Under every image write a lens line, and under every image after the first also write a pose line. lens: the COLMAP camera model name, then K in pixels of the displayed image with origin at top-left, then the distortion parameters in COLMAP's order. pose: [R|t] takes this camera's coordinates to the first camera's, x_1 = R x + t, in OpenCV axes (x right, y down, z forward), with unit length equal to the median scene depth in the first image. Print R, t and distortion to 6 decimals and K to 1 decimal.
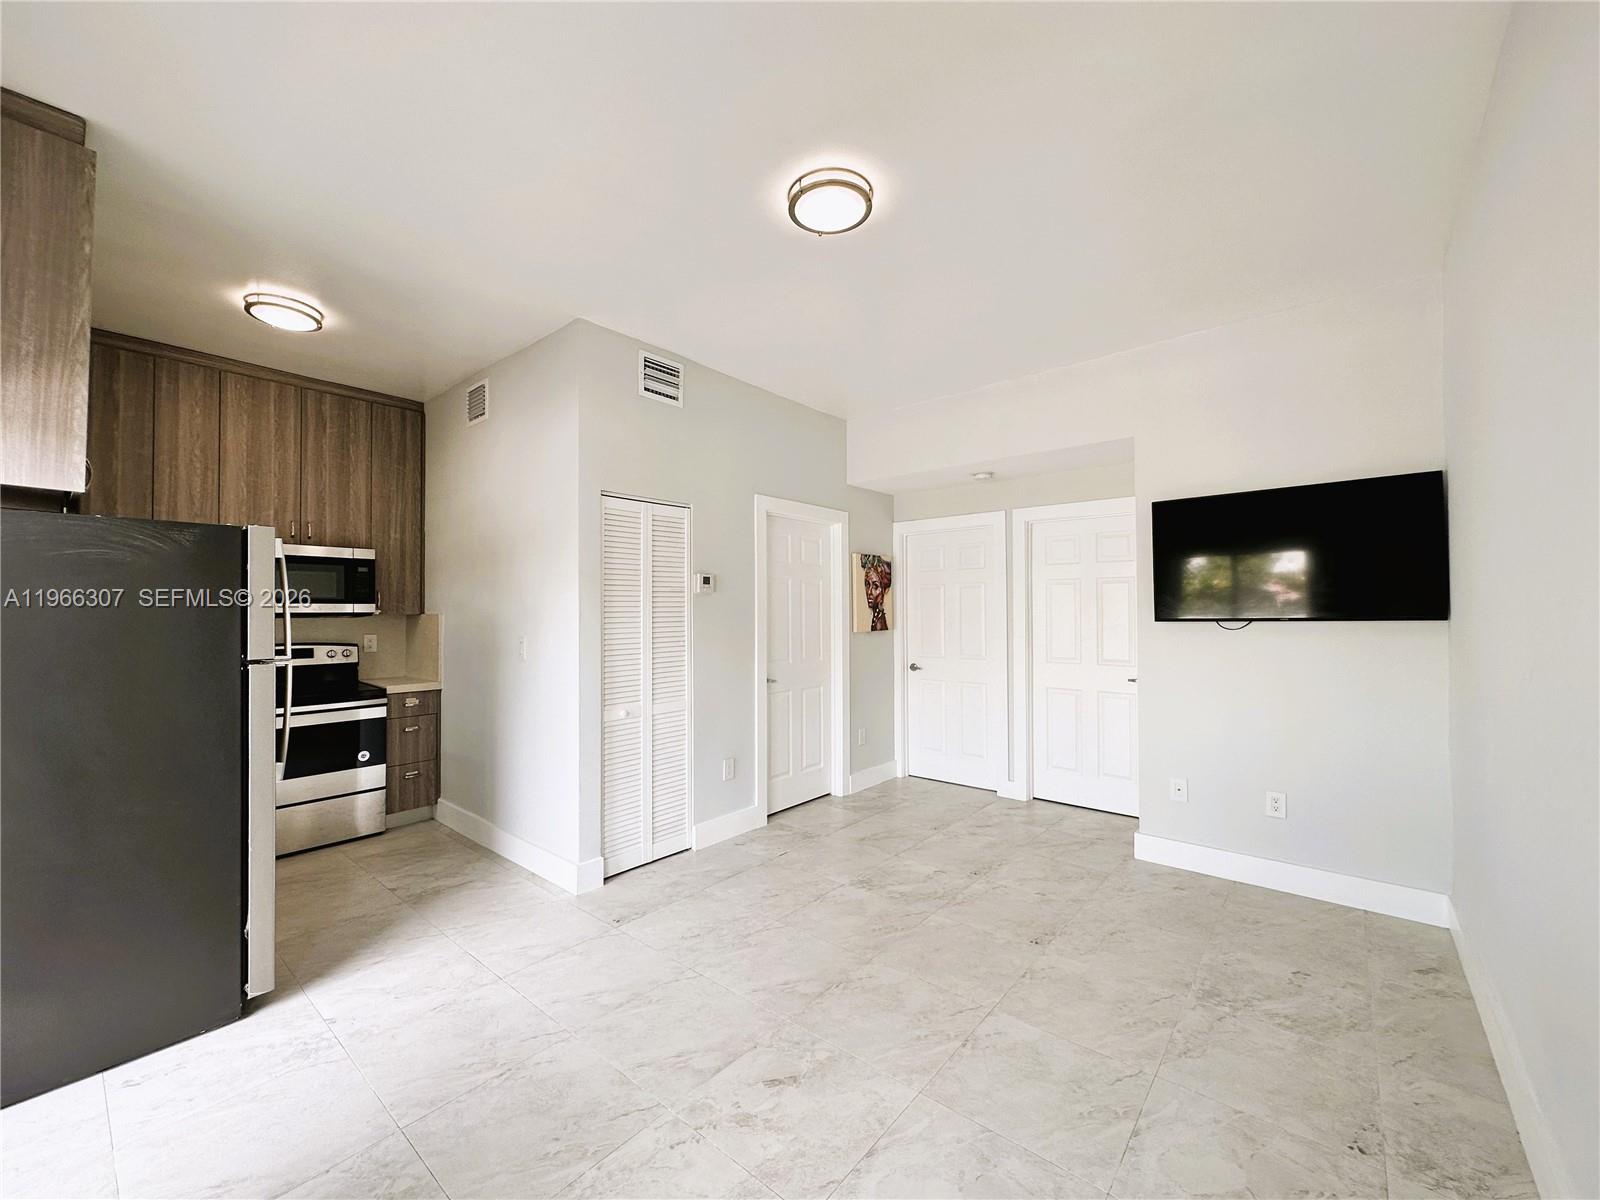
lens RADIAL K [[642.2, 0, 797.4], [0, 642.2, 594.0], [0, 0, 1]] dist [-0.000801, 0.000051]
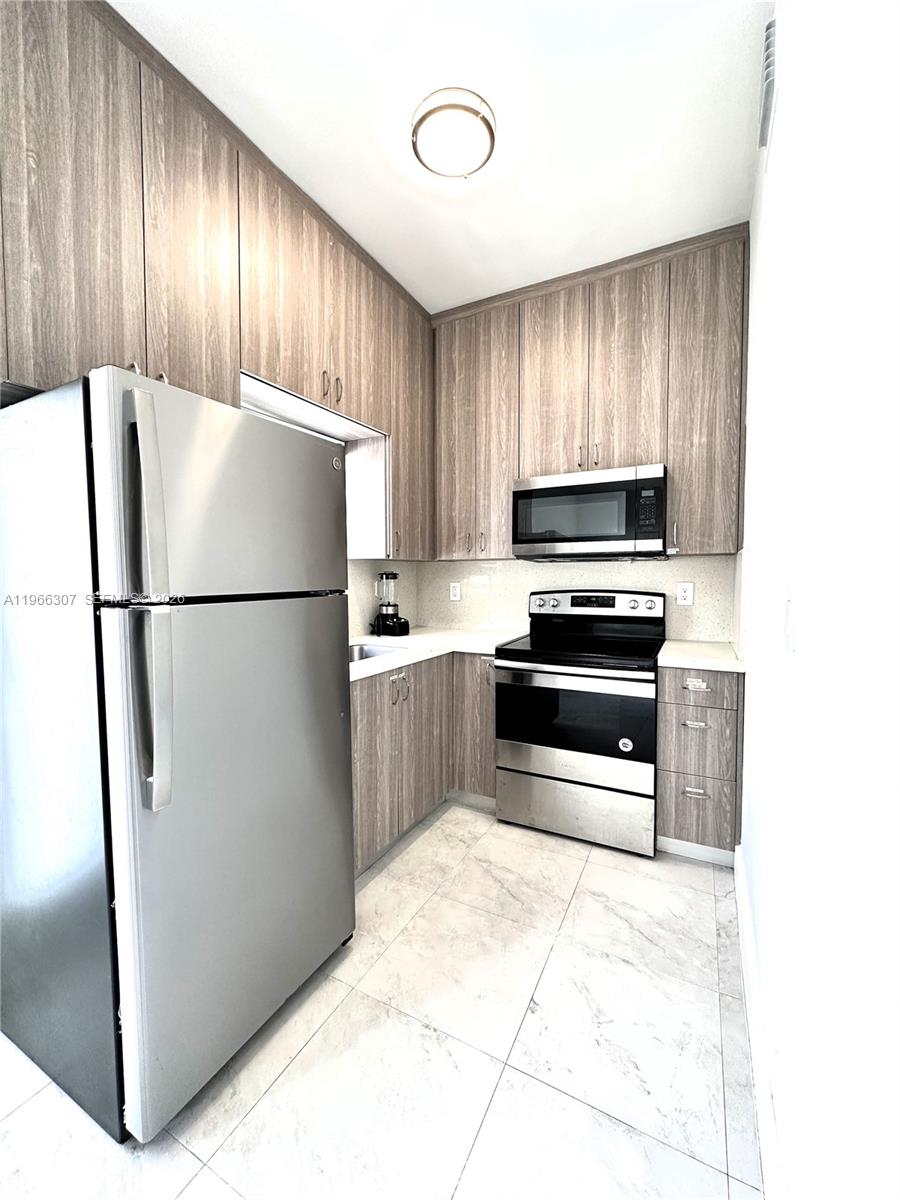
lens RADIAL K [[481.7, 0, 448.6], [0, 481.7, 598.6], [0, 0, 1]] dist [-0.000801, 0.000051]
pose [[0.223058, 0.047156, -0.973664, -0.183336], [0.031121, 0.997976, 0.055464, 0.046212], [0.974308, -0.042673, 0.221138, 0.656067]]
